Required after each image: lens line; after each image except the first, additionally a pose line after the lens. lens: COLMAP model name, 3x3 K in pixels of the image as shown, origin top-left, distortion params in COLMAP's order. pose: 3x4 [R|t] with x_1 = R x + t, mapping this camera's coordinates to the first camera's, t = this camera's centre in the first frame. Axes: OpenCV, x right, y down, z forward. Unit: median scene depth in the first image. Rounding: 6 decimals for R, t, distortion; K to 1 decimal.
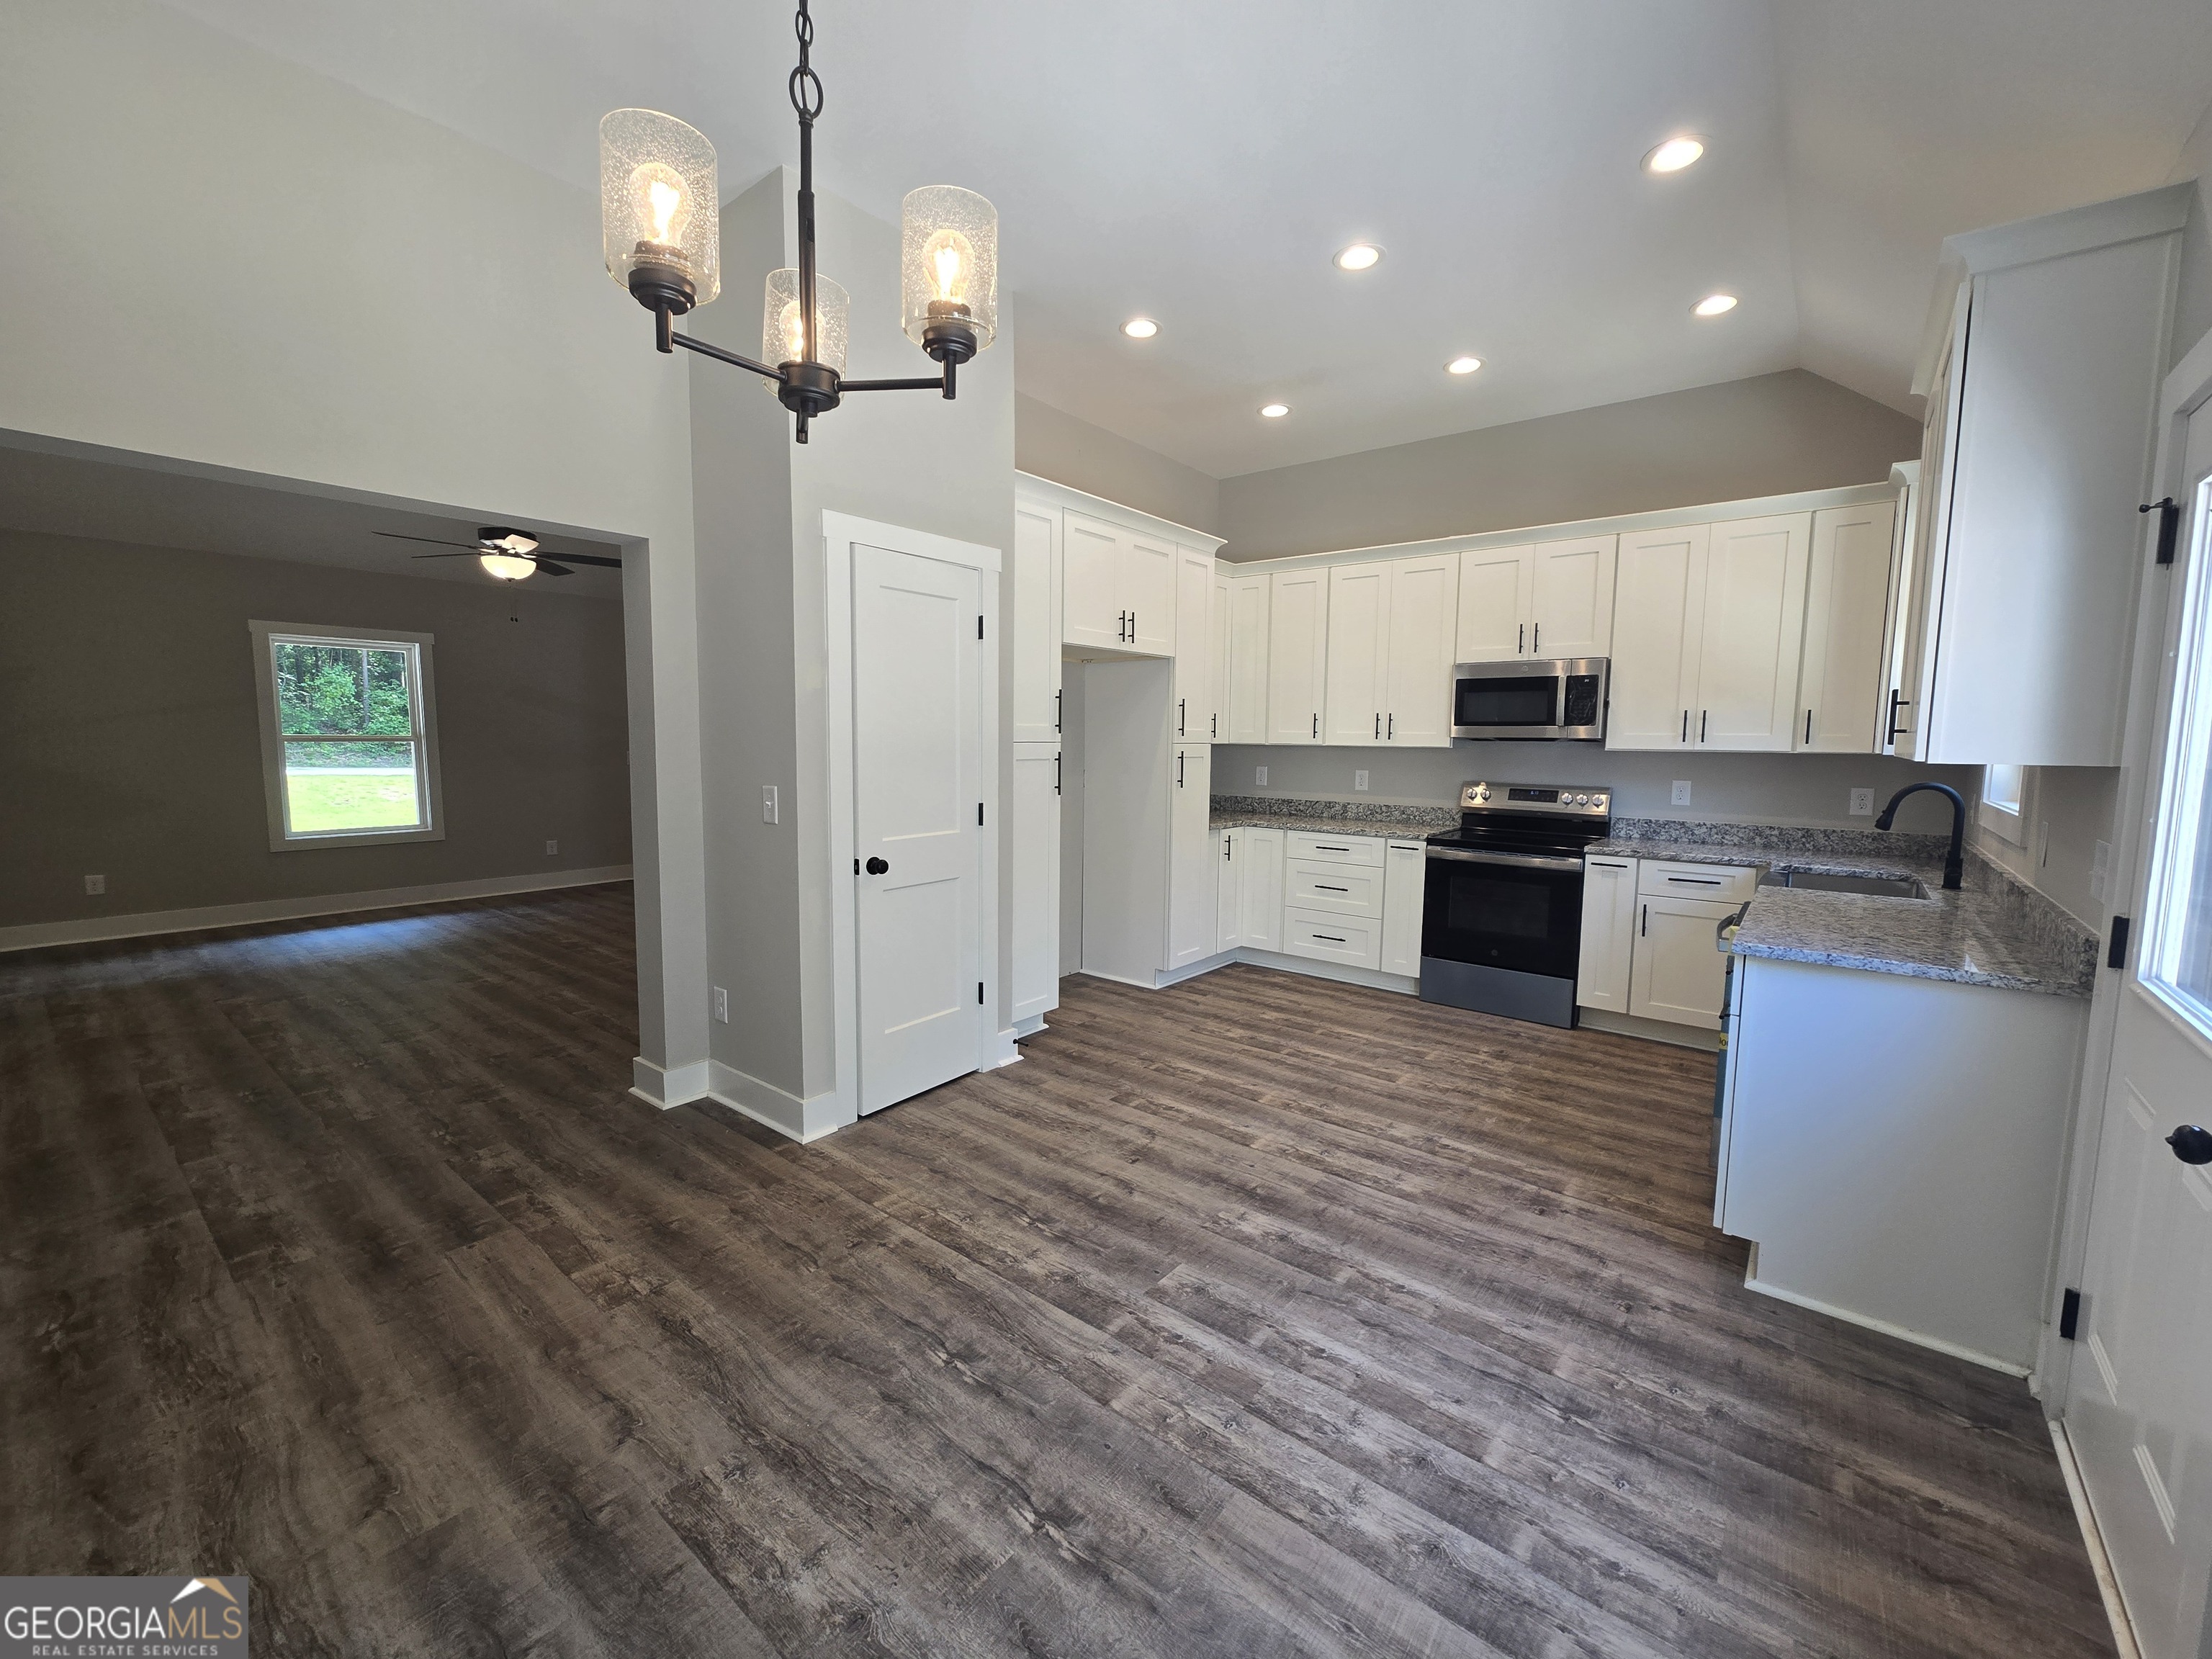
lens RADIAL K [[905.3, 0, 1105.2], [0, 905.3, 829.3], [0, 0, 1]] dist [-0.001066, 0.001859]
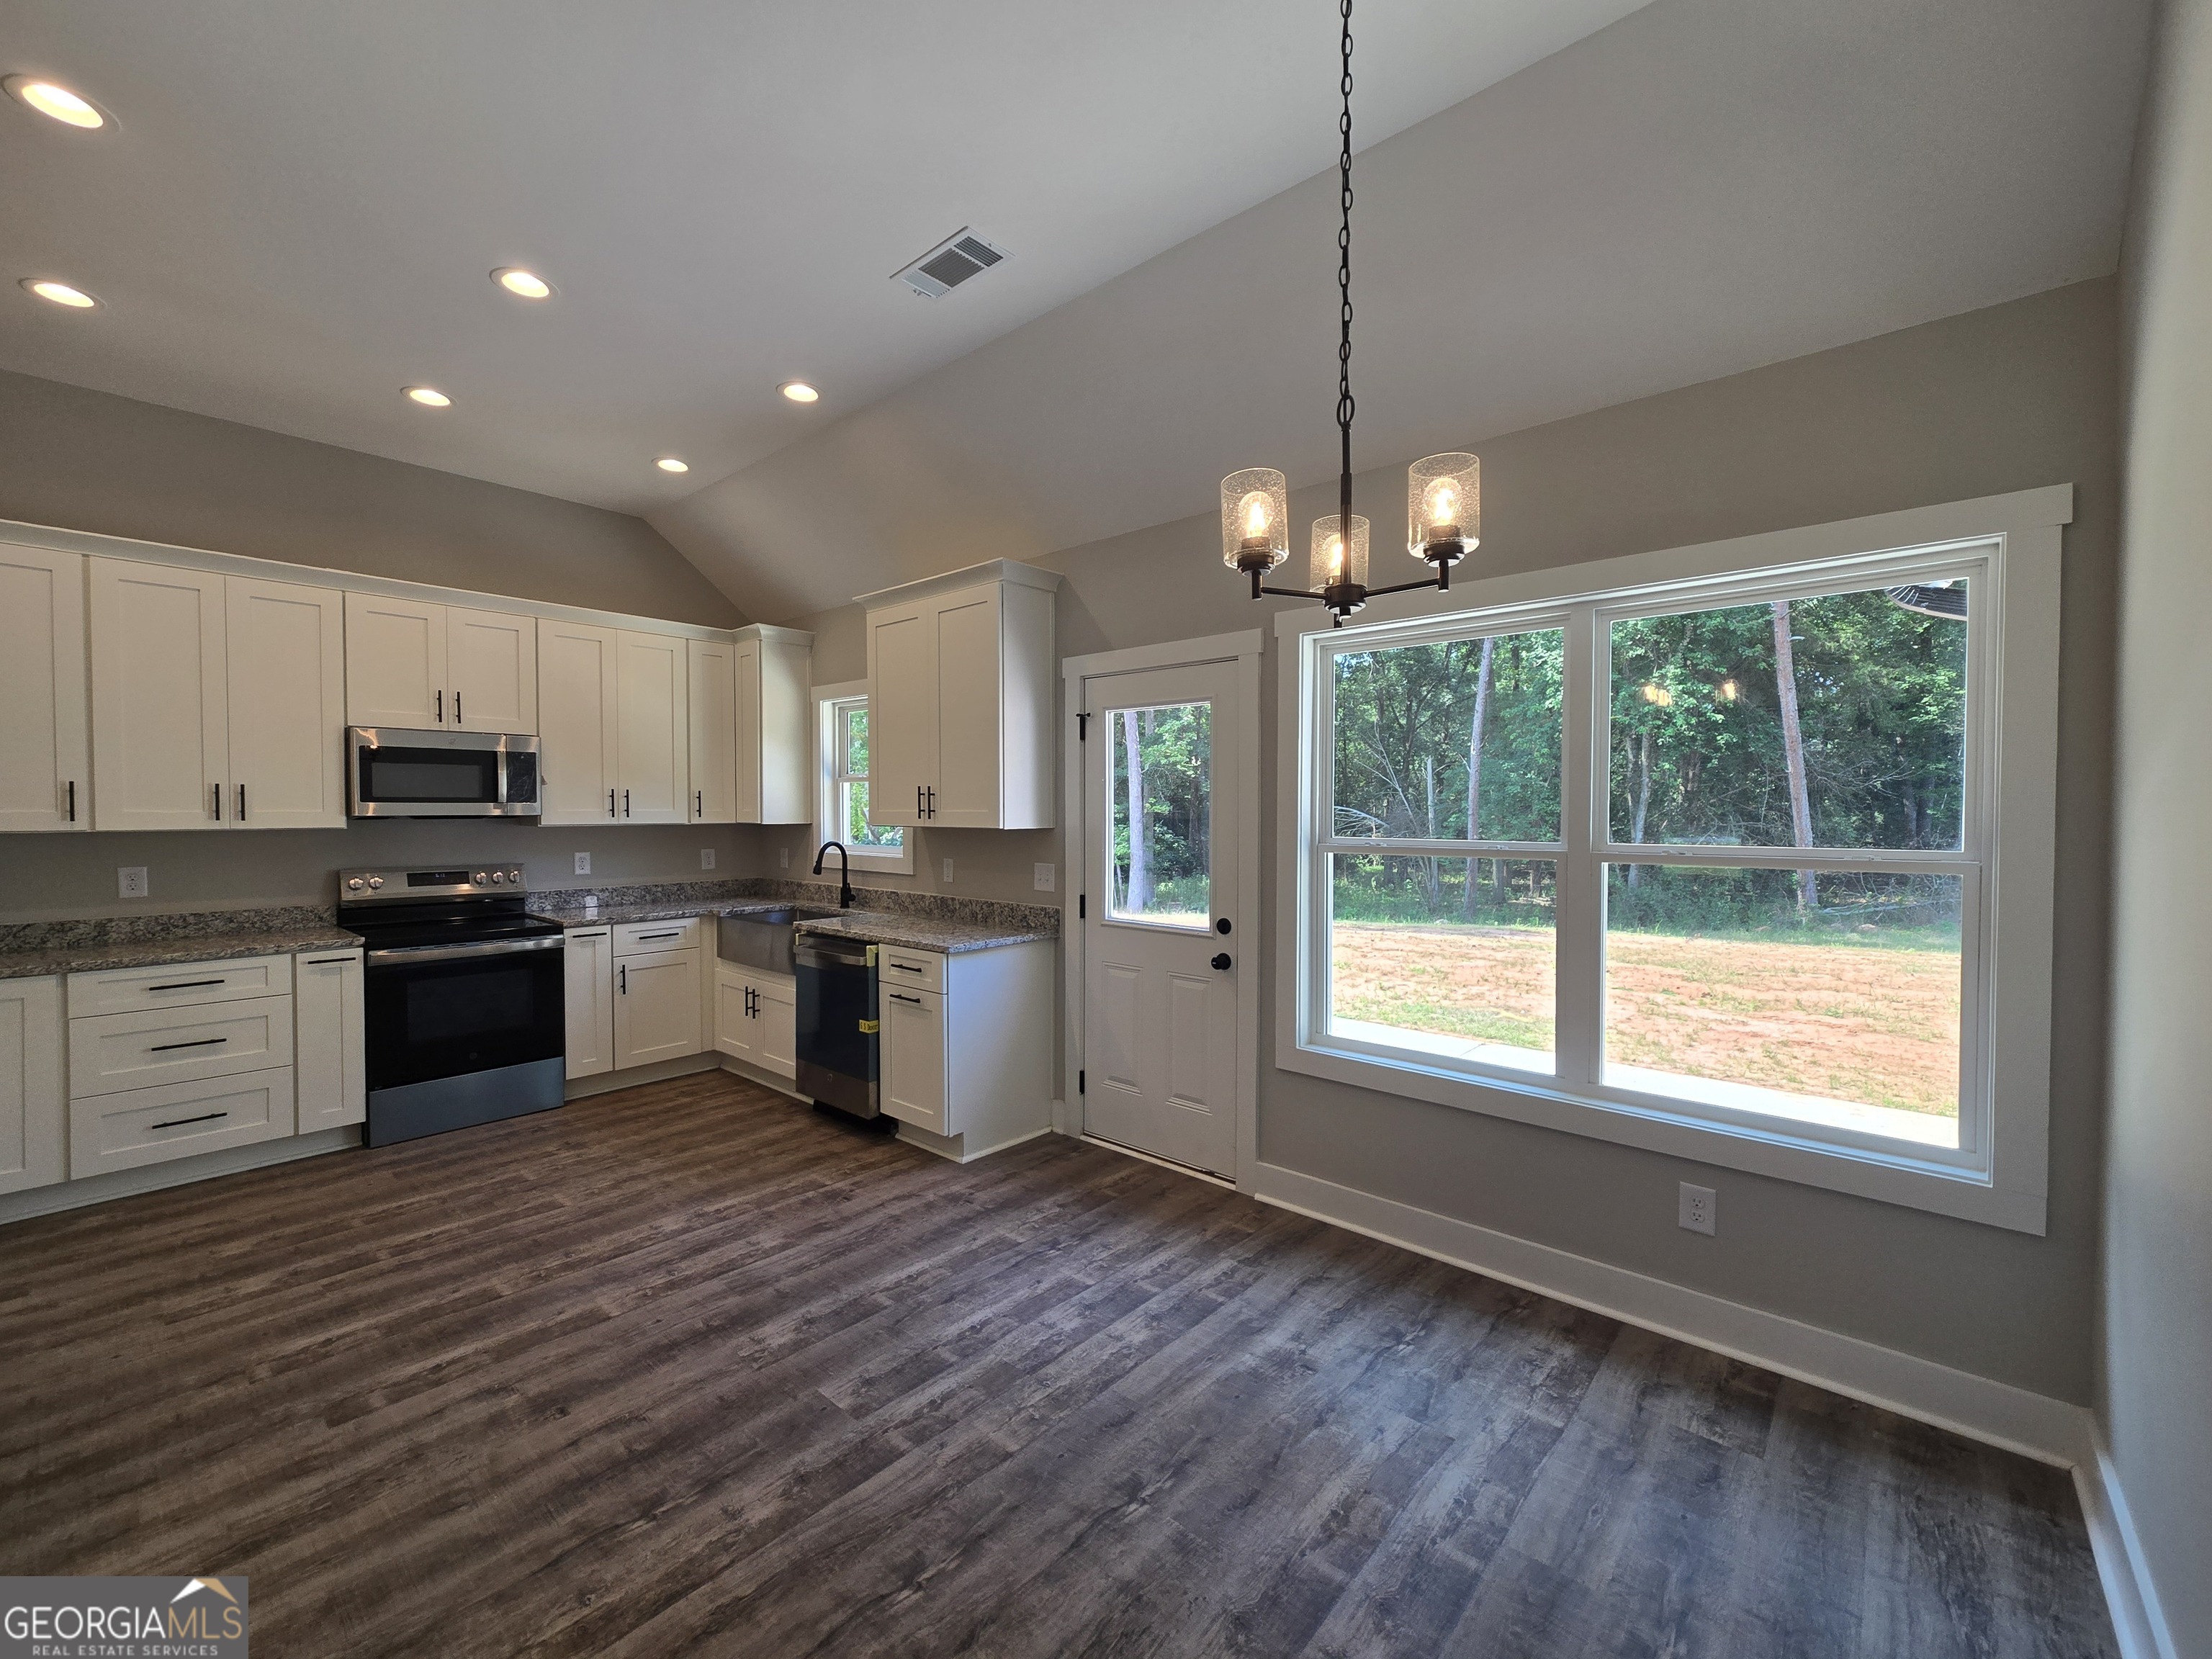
lens RADIAL K [[905.3, 0, 1104.7], [0, 905.3, 828.2], [0, 0, 1]] dist [-0.001066, 0.001859]
pose [[0.044765, -0.032471, 0.998470, -0.521873], [0.103135, 0.994281, 0.027711, -0.057836], [-0.993660, 0.101736, 0.047857, 0.386943]]
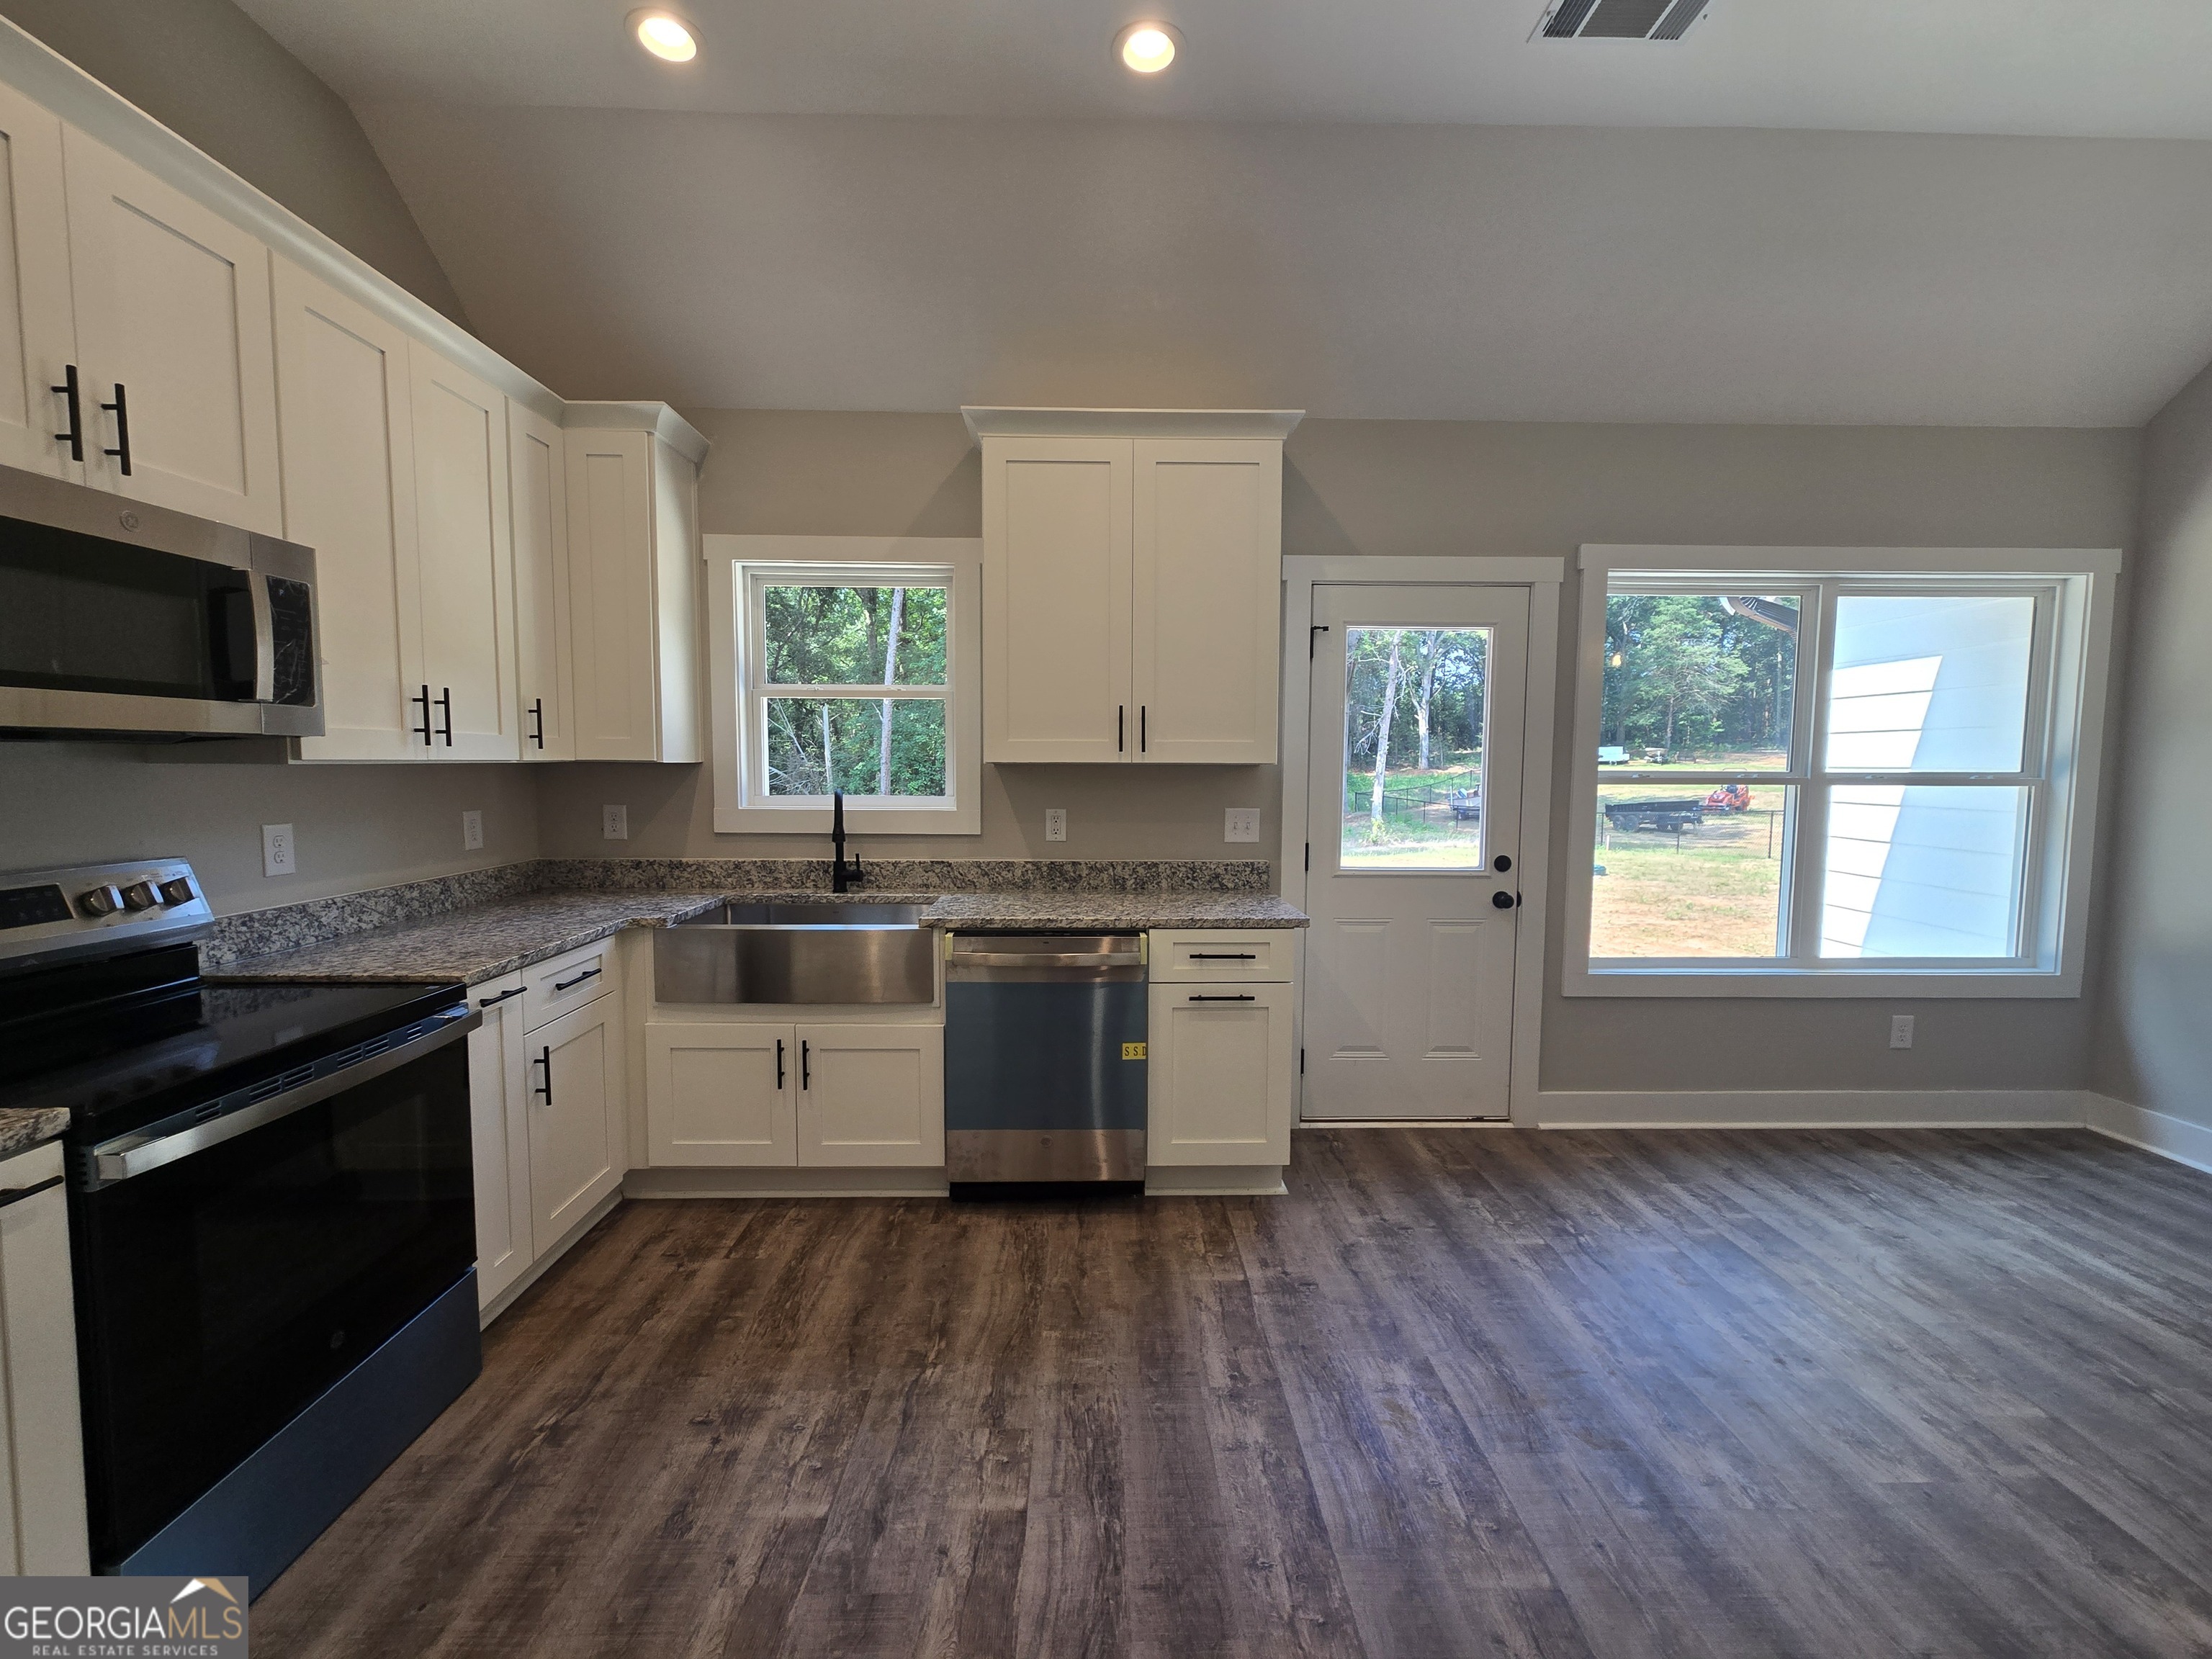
lens RADIAL K [[905.3, 0, 1102.8], [0, 905.3, 828.2], [0, 0, 1]] dist [-0.001066, 0.001859]
pose [[-0.640645, -0.070739, 0.764572, -0.022963], [0.067802, 0.986646, 0.148098, -0.114366], [-0.764838, 0.146718, -0.627293, 1.181305]]
